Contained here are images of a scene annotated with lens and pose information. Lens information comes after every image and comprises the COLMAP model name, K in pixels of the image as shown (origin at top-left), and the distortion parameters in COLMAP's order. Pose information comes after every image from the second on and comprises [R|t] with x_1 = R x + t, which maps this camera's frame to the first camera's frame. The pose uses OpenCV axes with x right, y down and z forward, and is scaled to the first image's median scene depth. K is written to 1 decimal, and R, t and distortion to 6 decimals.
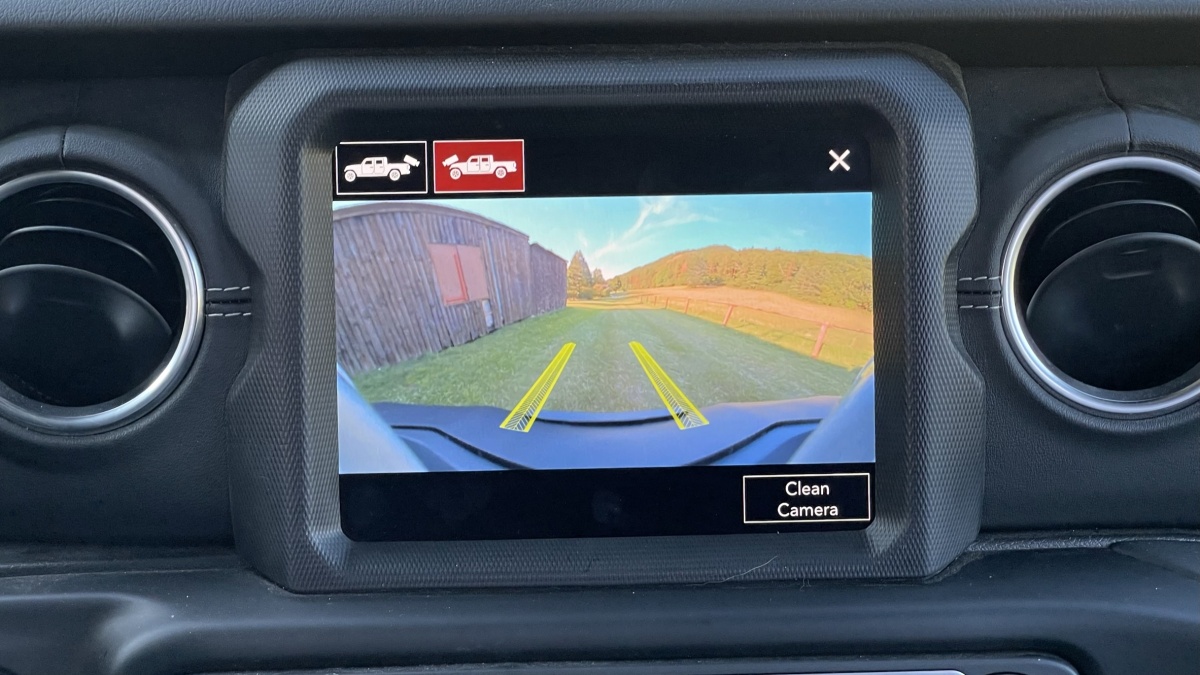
lens RADIAL K [[2204.8, 0, 594.3], [0, 2204.8, 339.8], [0, 0, 1]] dist [0.163781, 0.000000]
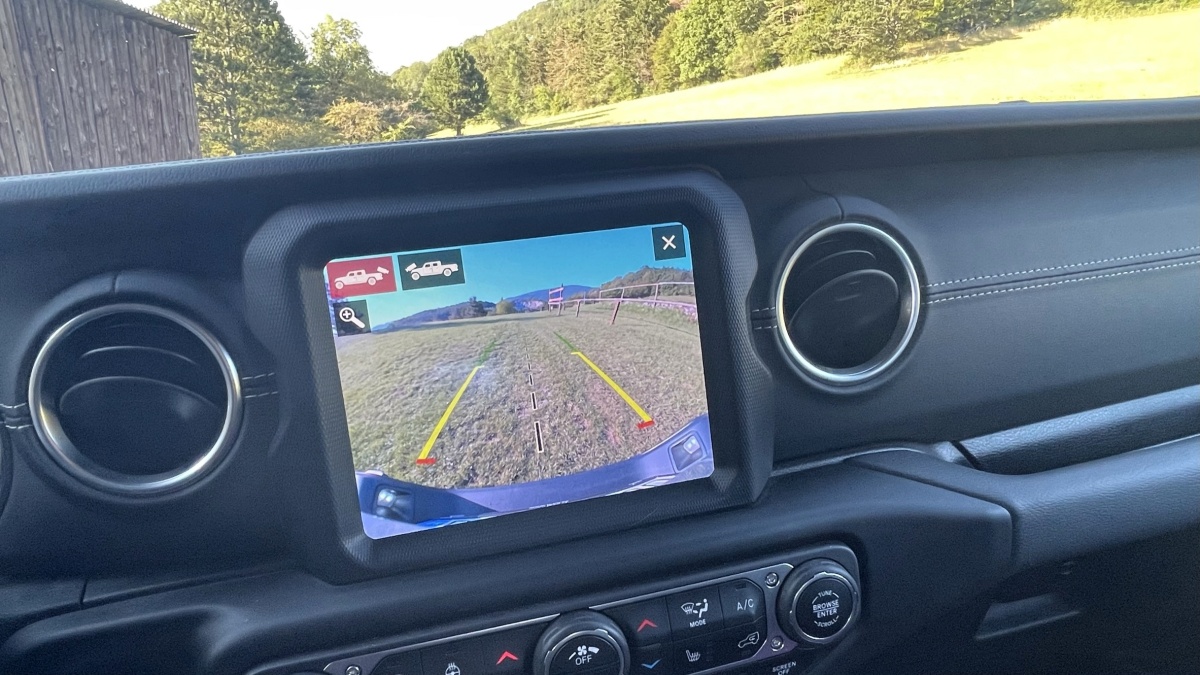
lens RADIAL K [[734.3, 0, 582.1], [0, 734.3, 356.1], [0, 0, 1]] dist [0.007476, -0.012971]
pose [[0.977868, -0.119536, 0.171710, -0.045221], [0.111591, 0.992218, 0.055234, -0.038189], [-0.176976, -0.034851, 0.983598, 0.512432]]
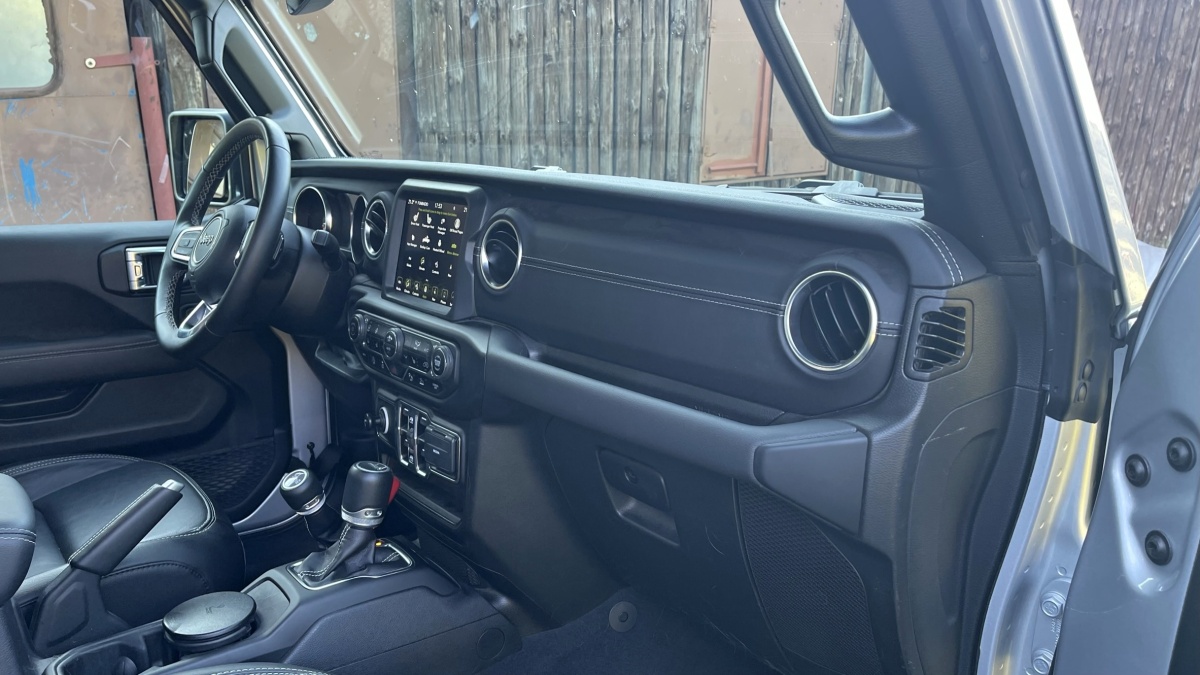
lens RADIAL K [[938.7, 0, 628.0], [0, 938.7, 336.8], [0, 0, 1]] dist [0.014234, -0.009528]
pose [[0.603124, 0.186130, -0.775627, 1.620855], [-0.209136, 0.975275, 0.071417, -0.047783], [0.769742, 0.119138, 0.627138, 0.206090]]
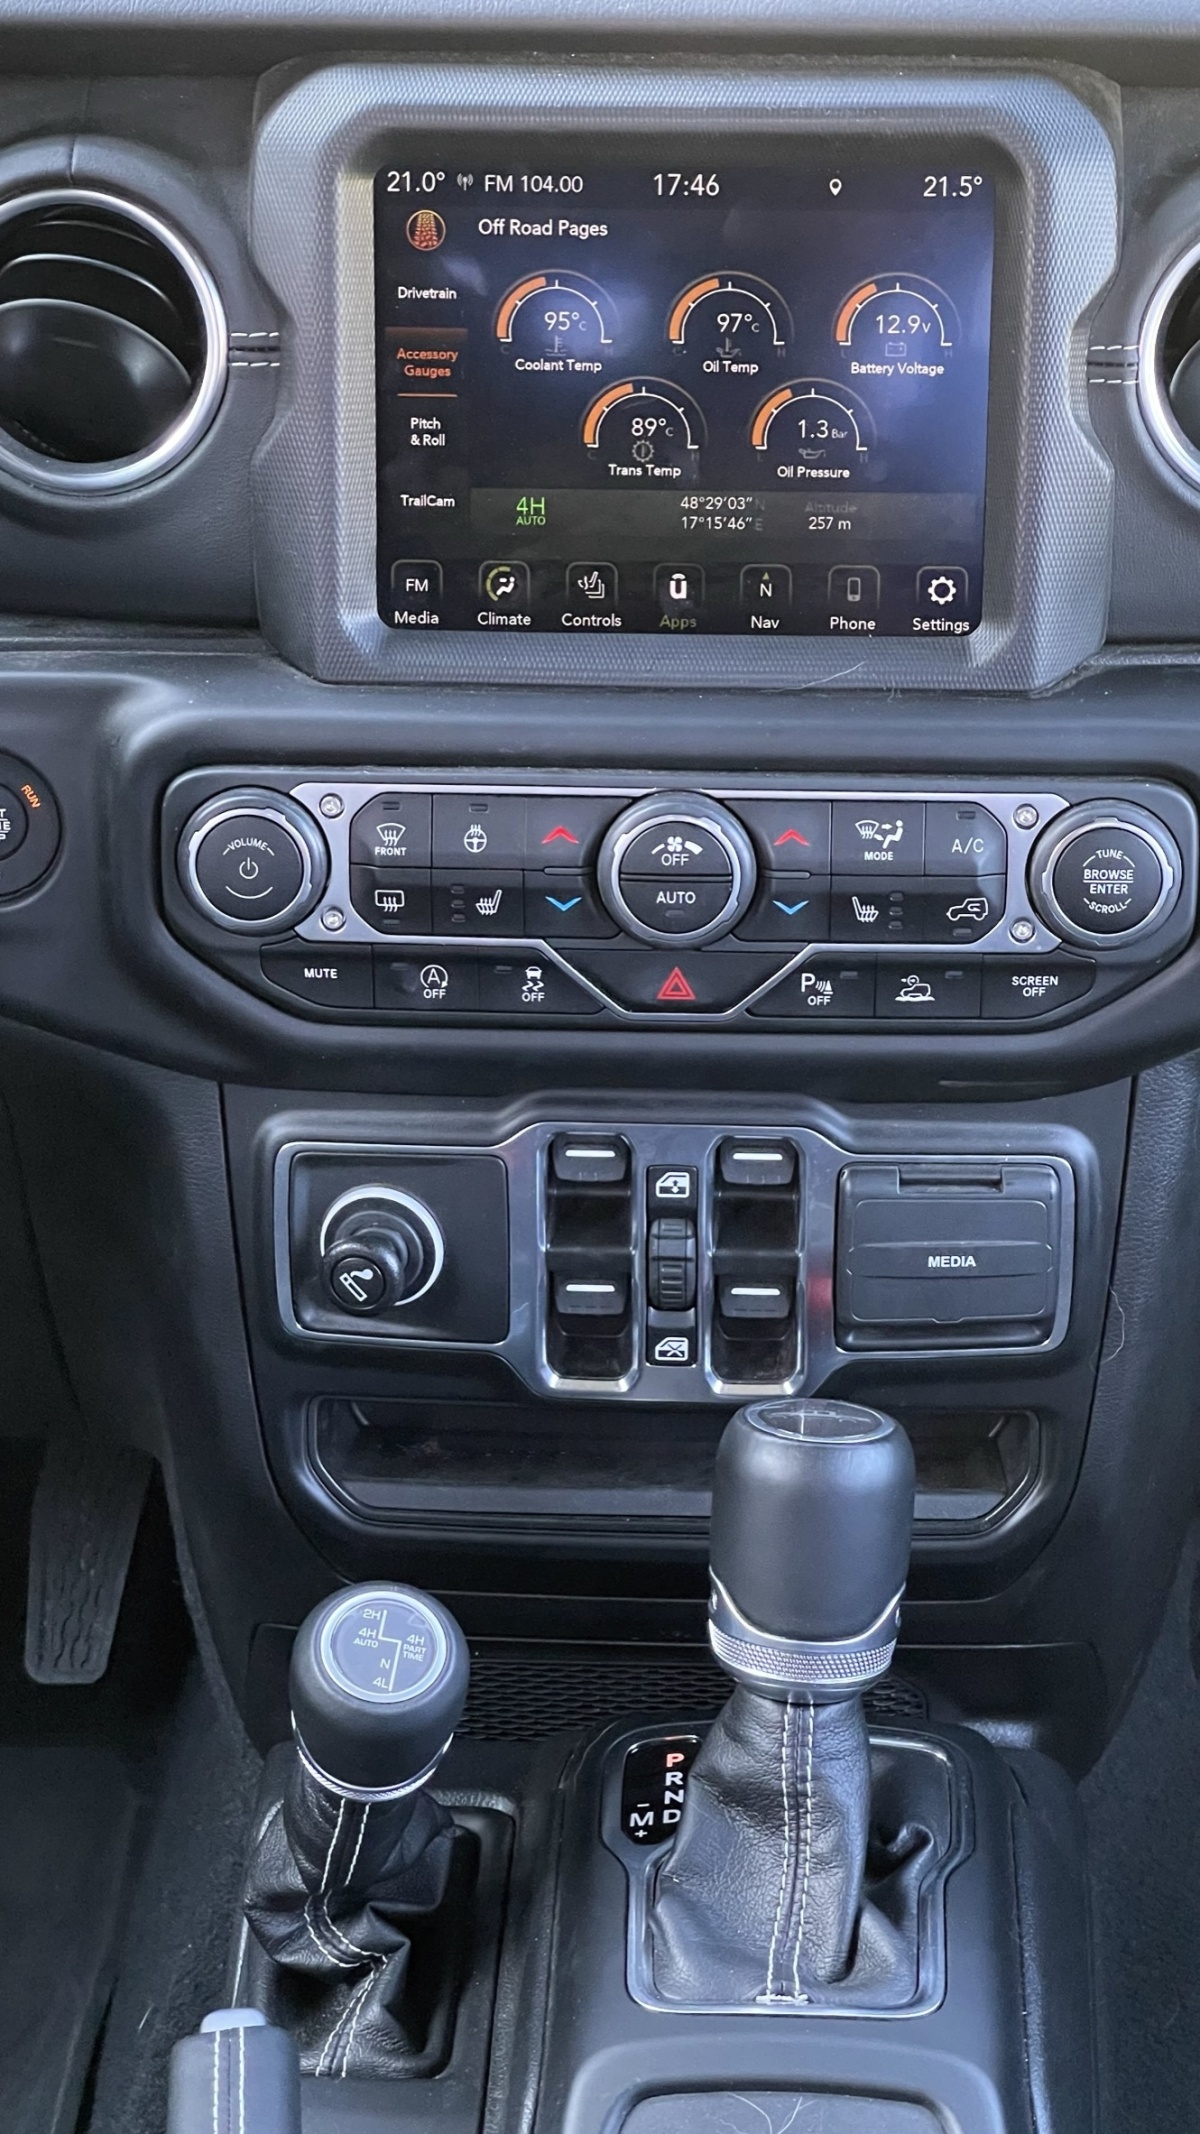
lens RADIAL K [[3909.6, 0, 648.0], [0, 3909.6, 1046.6], [0, 0, 1]] dist [0.142658, 0.000000]
pose [[0.997074, 0.042300, -0.063668, 0.102152], [-0.030409, 0.983682, 0.177327, -0.026219], [0.070130, -0.174872, 0.982090, -0.573004]]
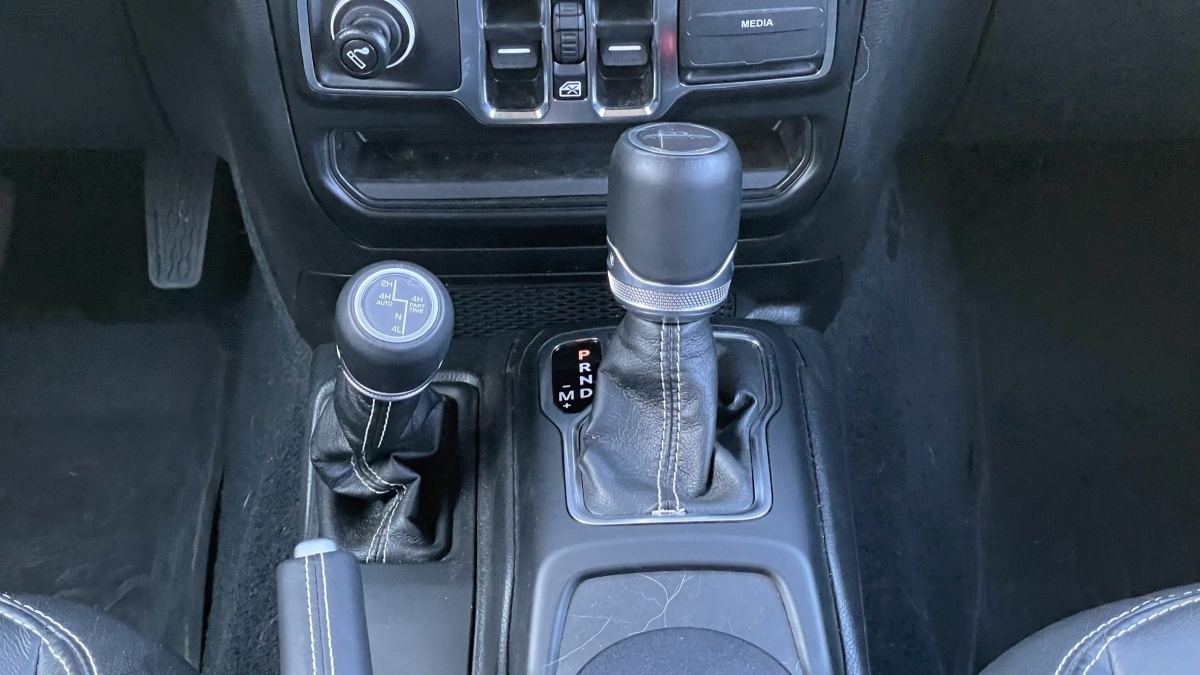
lens RADIAL K [[2198.4, 0, 593.1], [0, 2198.4, 331.5], [0, 0, 1]] dist [0.142658, 0.000000]
pose [[0.999954, 0.003387, -0.008961, 0.038678], [0.000358, 0.921556, 0.388245, -0.007626], [0.009573, -0.388230, 0.921513, -0.312062]]
